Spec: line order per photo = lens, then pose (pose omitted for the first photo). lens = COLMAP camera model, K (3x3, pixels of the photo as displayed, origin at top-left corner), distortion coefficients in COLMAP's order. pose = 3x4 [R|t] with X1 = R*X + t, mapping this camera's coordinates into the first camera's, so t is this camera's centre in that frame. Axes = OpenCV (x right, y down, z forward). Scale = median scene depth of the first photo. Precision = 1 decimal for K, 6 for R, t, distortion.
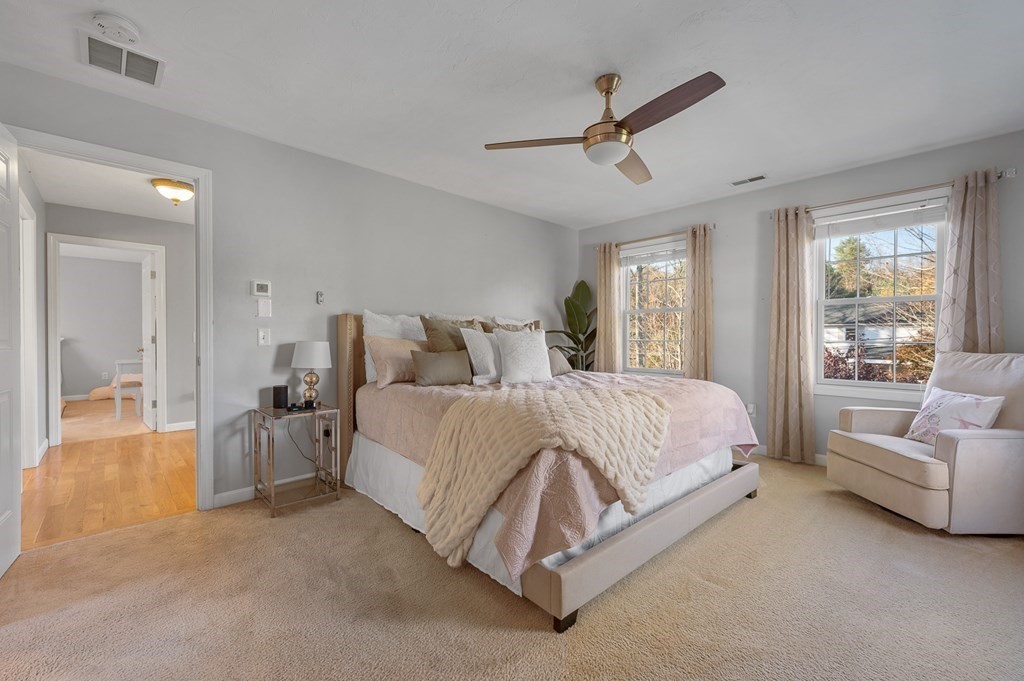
lens RADIAL K [[417.0, 0, 507.3], [0, 417.0, 341.6], [0, 0, 1]] dist [-0.000108, -0.000336]
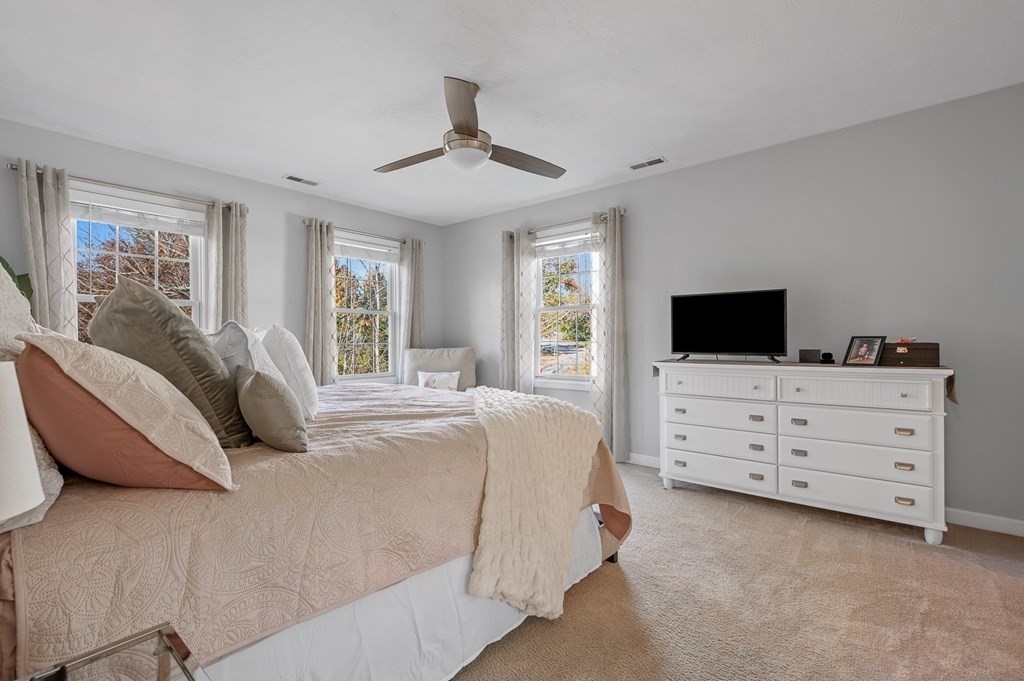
lens RADIAL K [[458.9, 0, 507.4], [0, 458.9, 338.8], [0, 0, 1]] dist [0.000252, 0.000411]
pose [[-0.094912, 0.005080, 0.995473, -0.658845], [0.012179, 0.999918, -0.003942, -0.002698], [-0.995411, 0.011750, -0.094966, 0.754574]]
